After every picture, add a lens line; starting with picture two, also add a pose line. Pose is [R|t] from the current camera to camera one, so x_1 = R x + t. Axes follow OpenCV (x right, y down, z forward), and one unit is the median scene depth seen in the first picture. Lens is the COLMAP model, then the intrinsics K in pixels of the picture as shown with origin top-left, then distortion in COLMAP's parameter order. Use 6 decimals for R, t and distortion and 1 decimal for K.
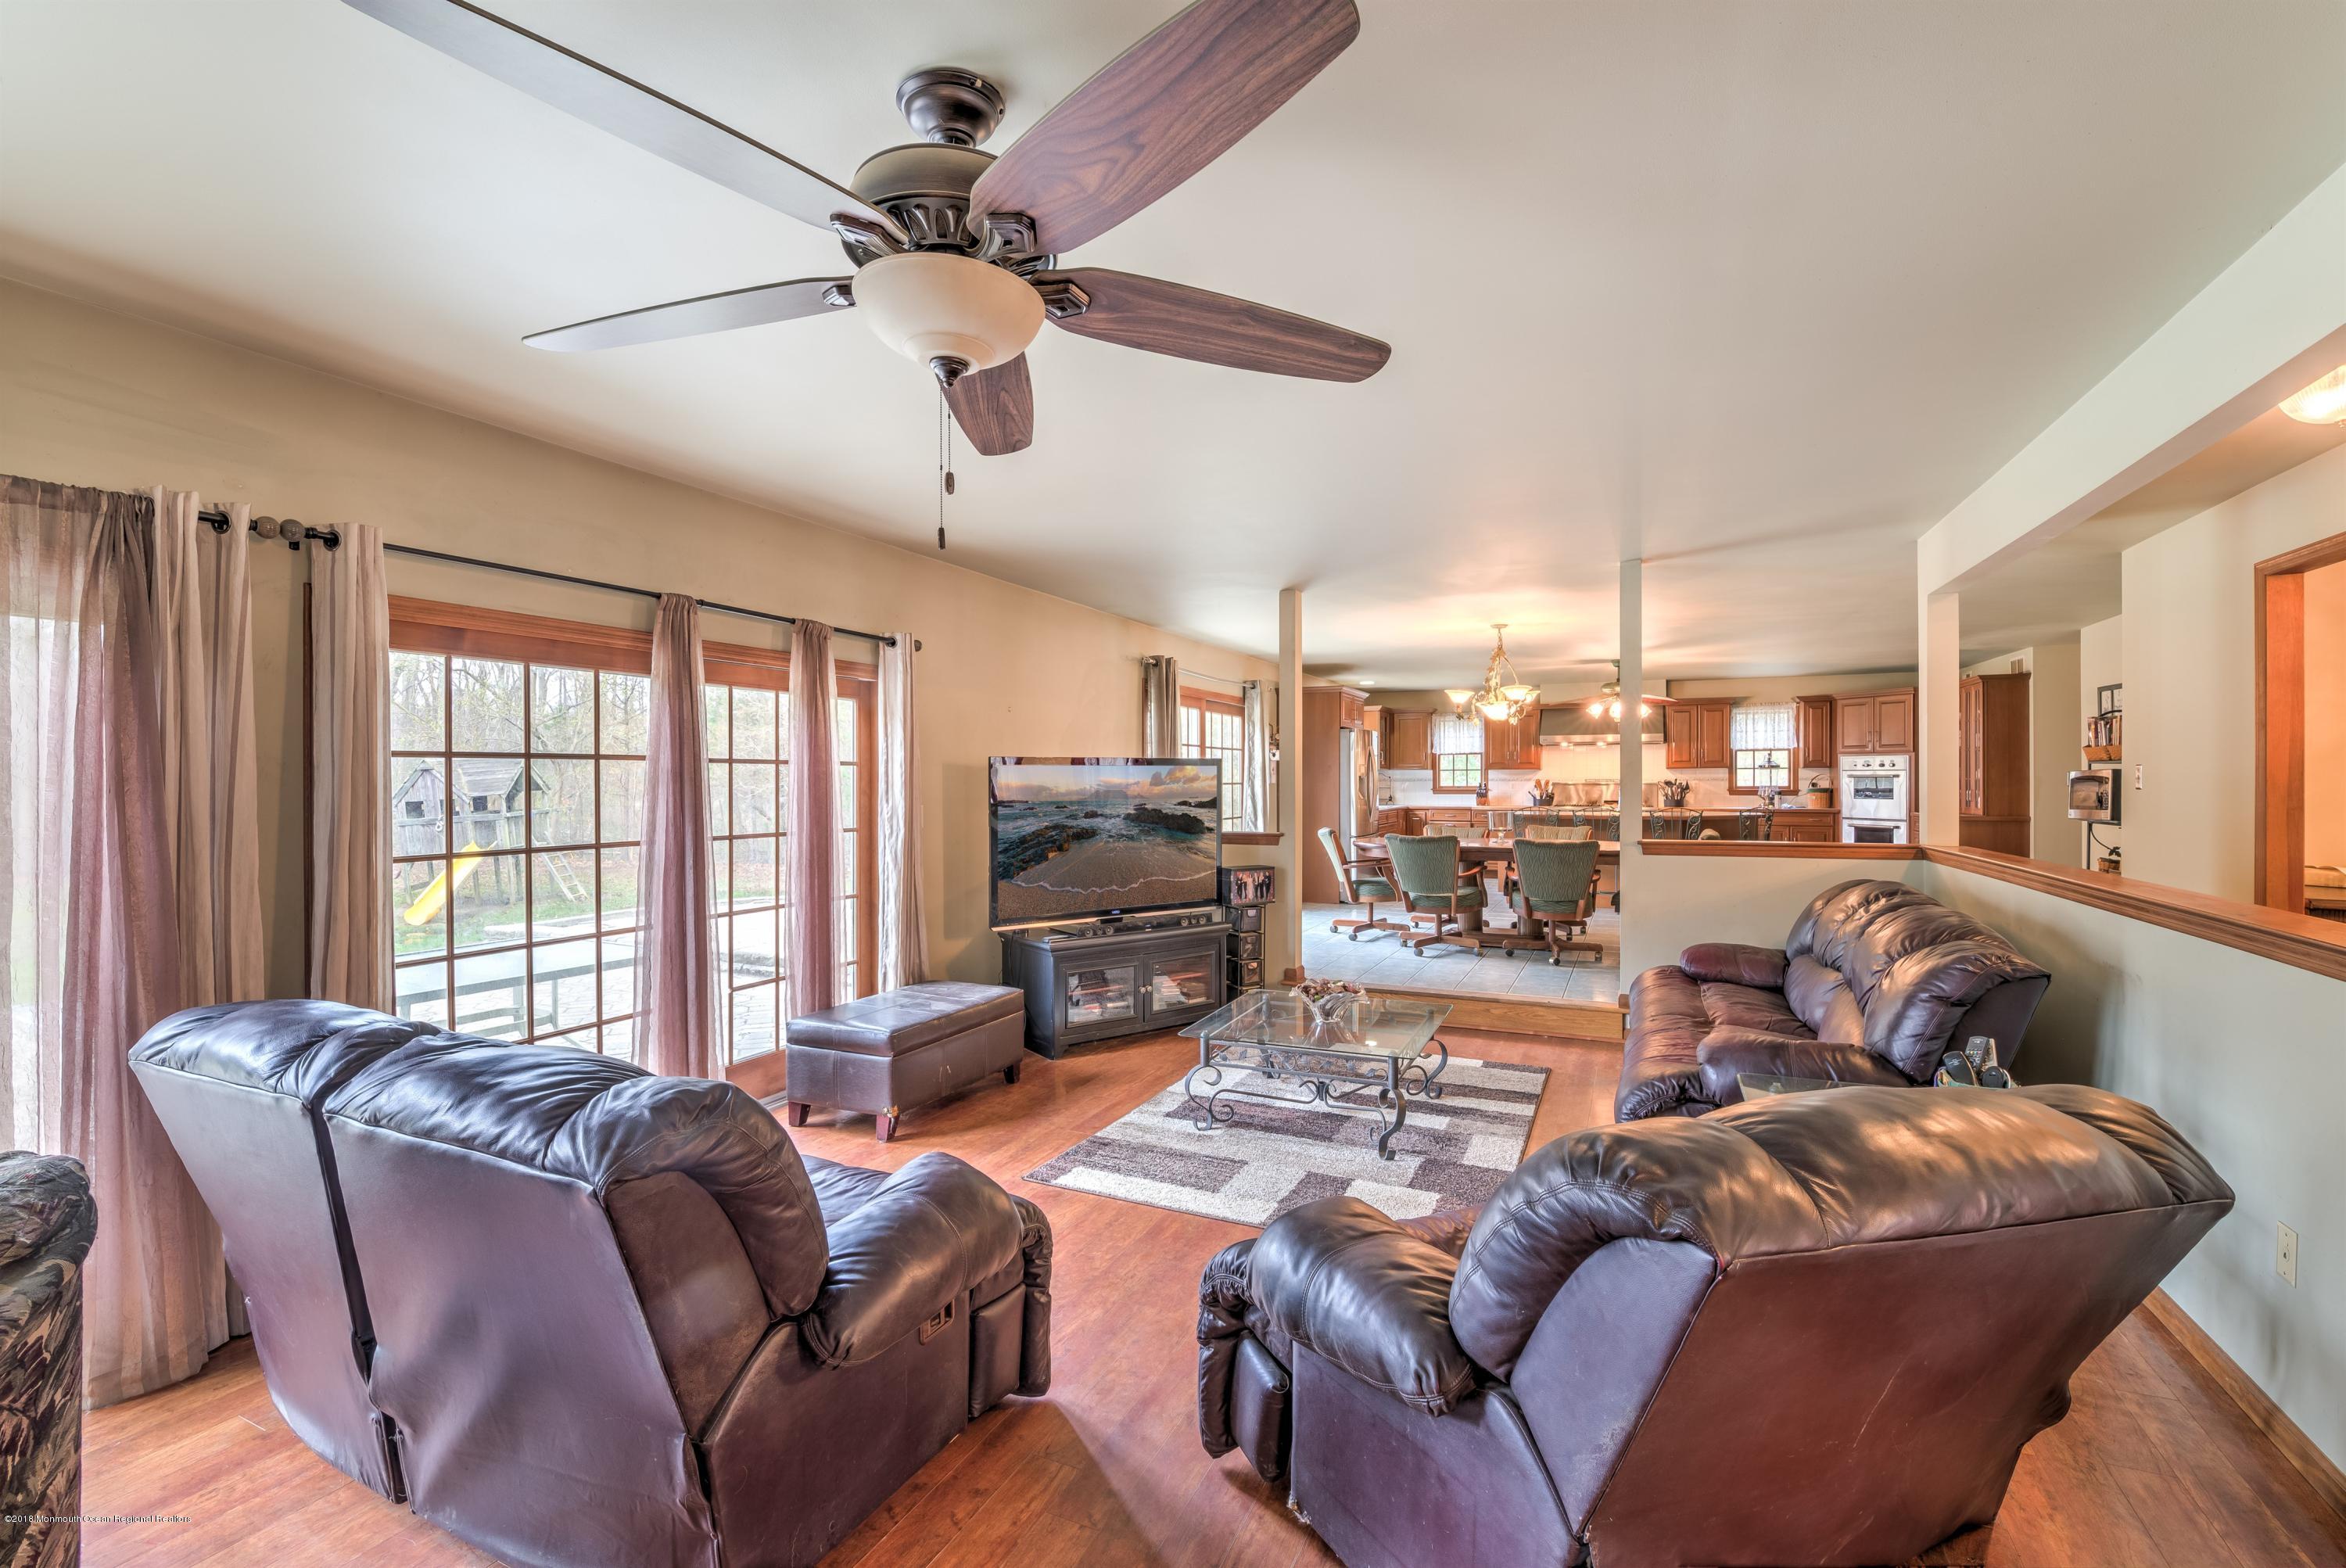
lens RADIAL K [[1010.2, 0, 1183.9], [0, 1010.2, 785.2], [0, 0, 1]] dist [0.007038, -0.011379]
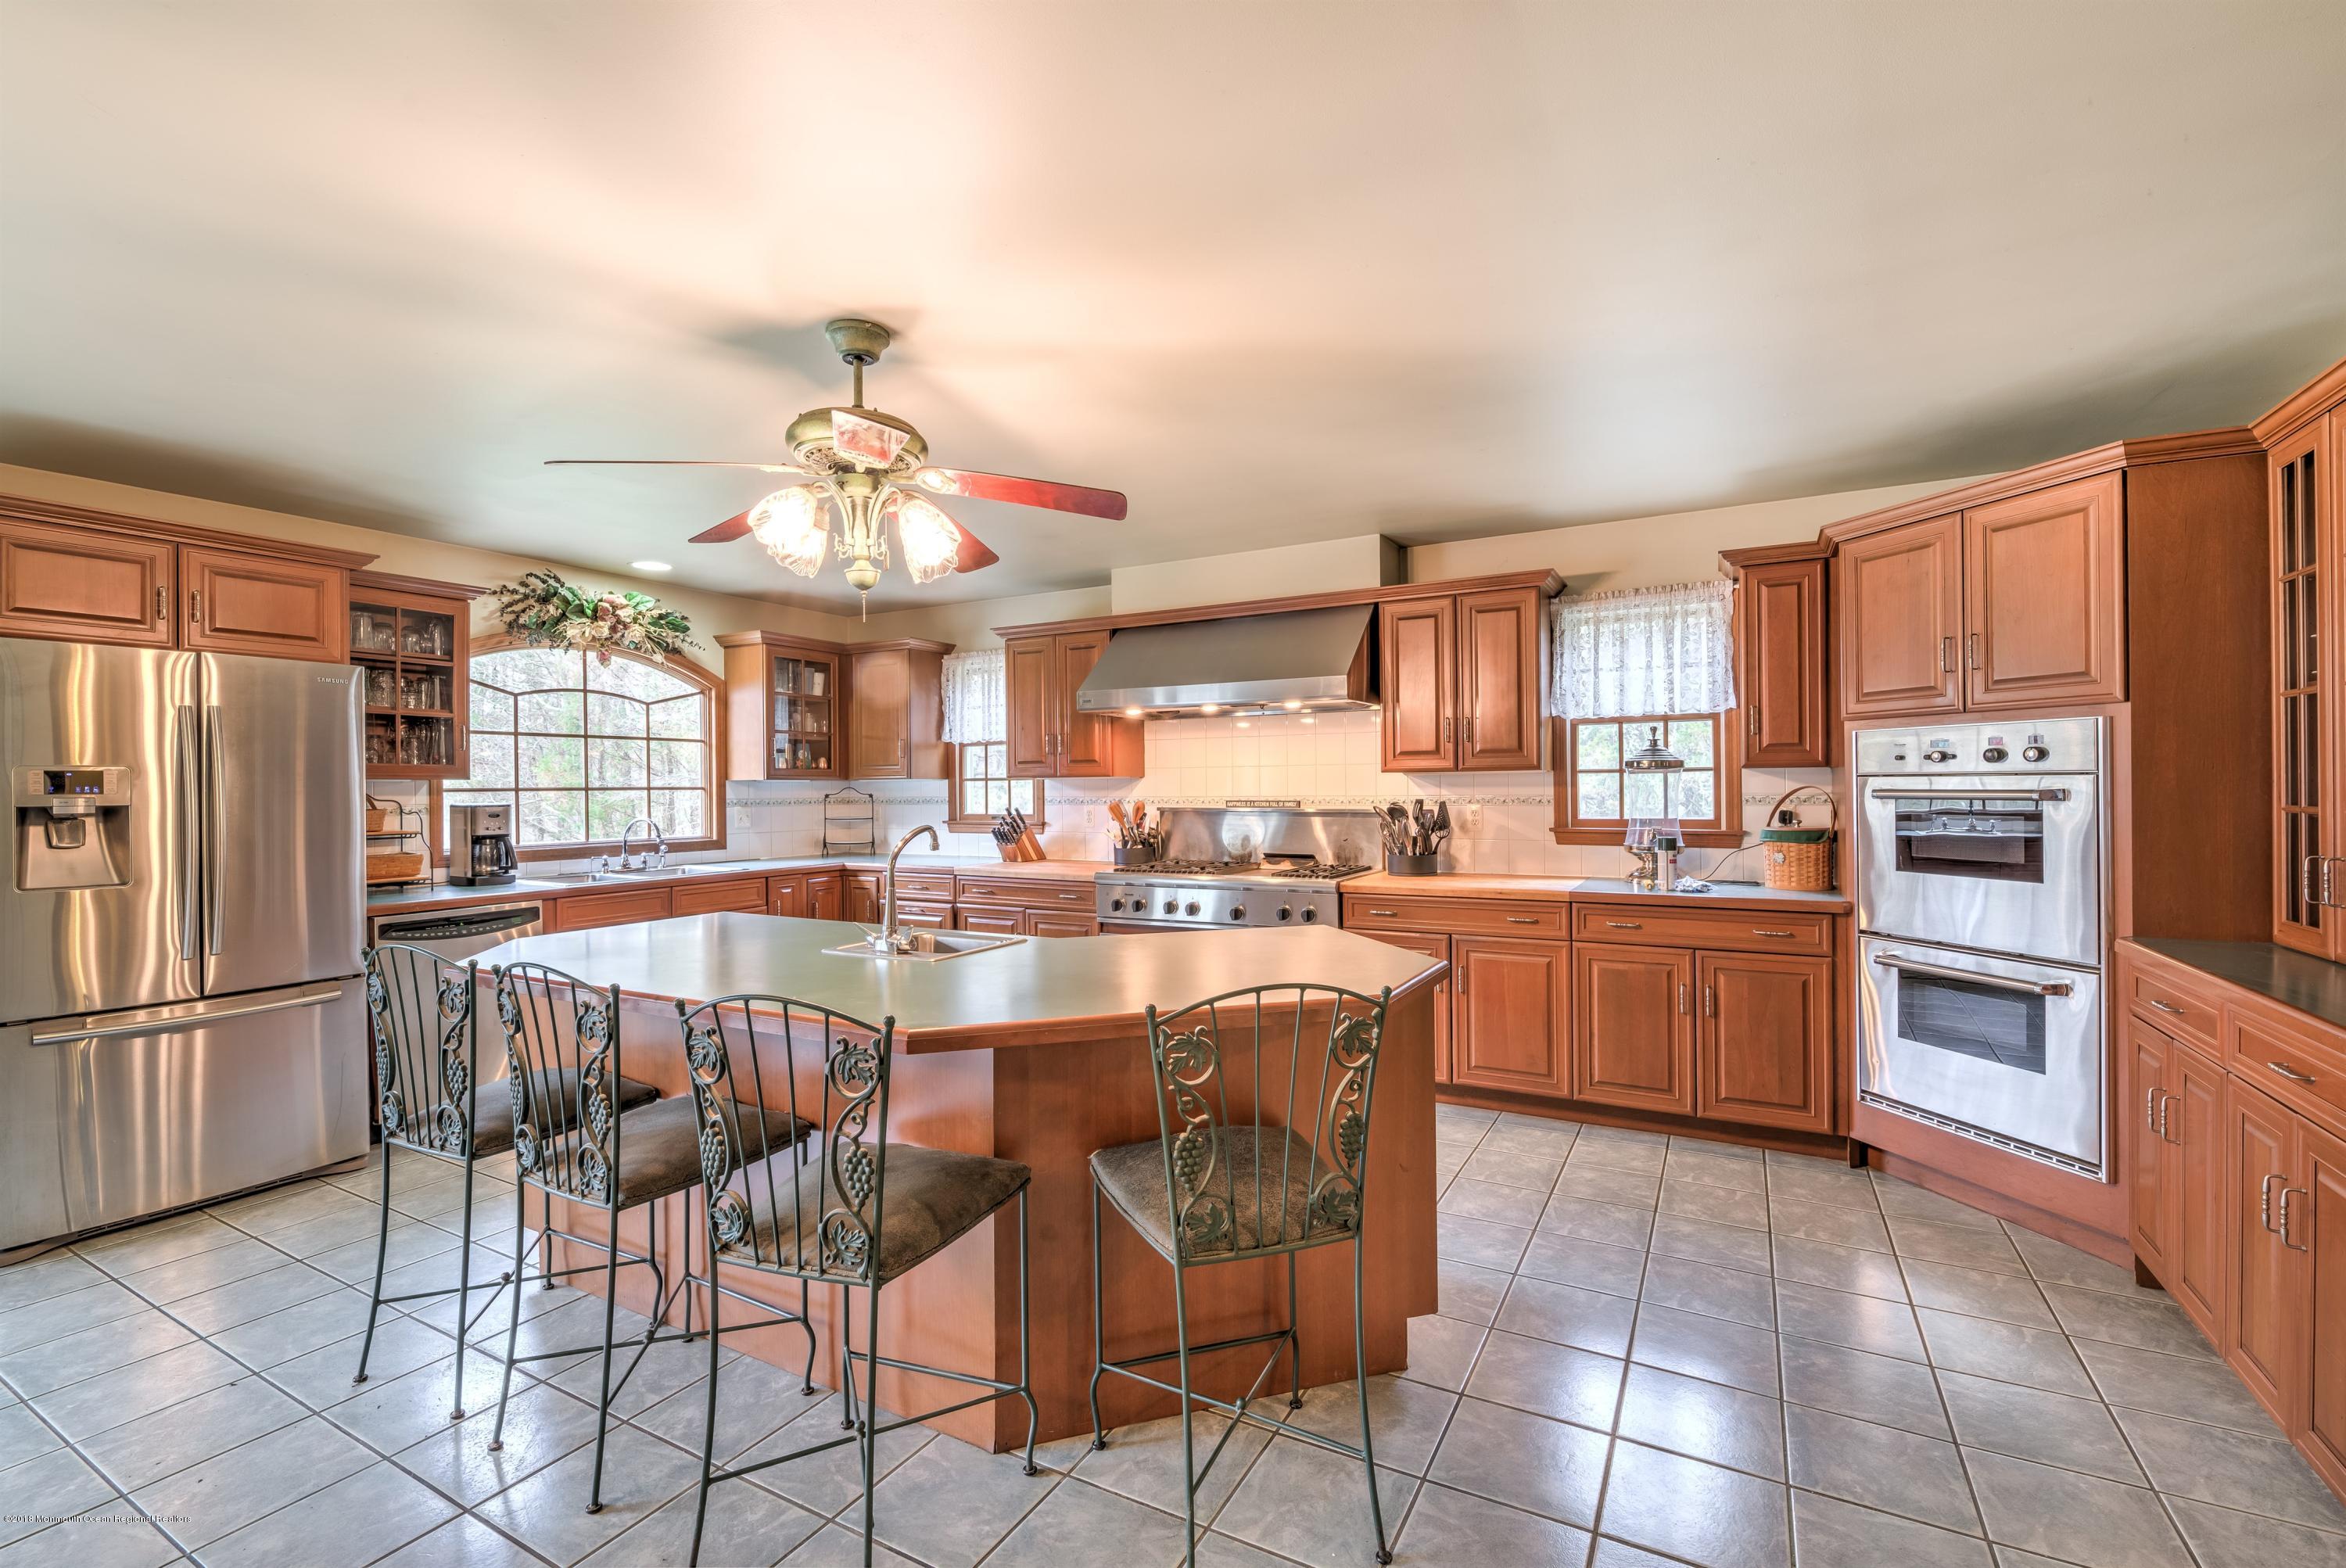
lens RADIAL K [[1010.2, 0, 1165.9], [0, 1010.2, 788.5], [0, 0, 1]] dist [0.007038, -0.011379]
pose [[0.994801, -0.005604, -0.101687, 0.436573], [0.005011, 0.999969, -0.006088, -0.008775], [0.101718, 0.005546, 0.994798, 0.623016]]
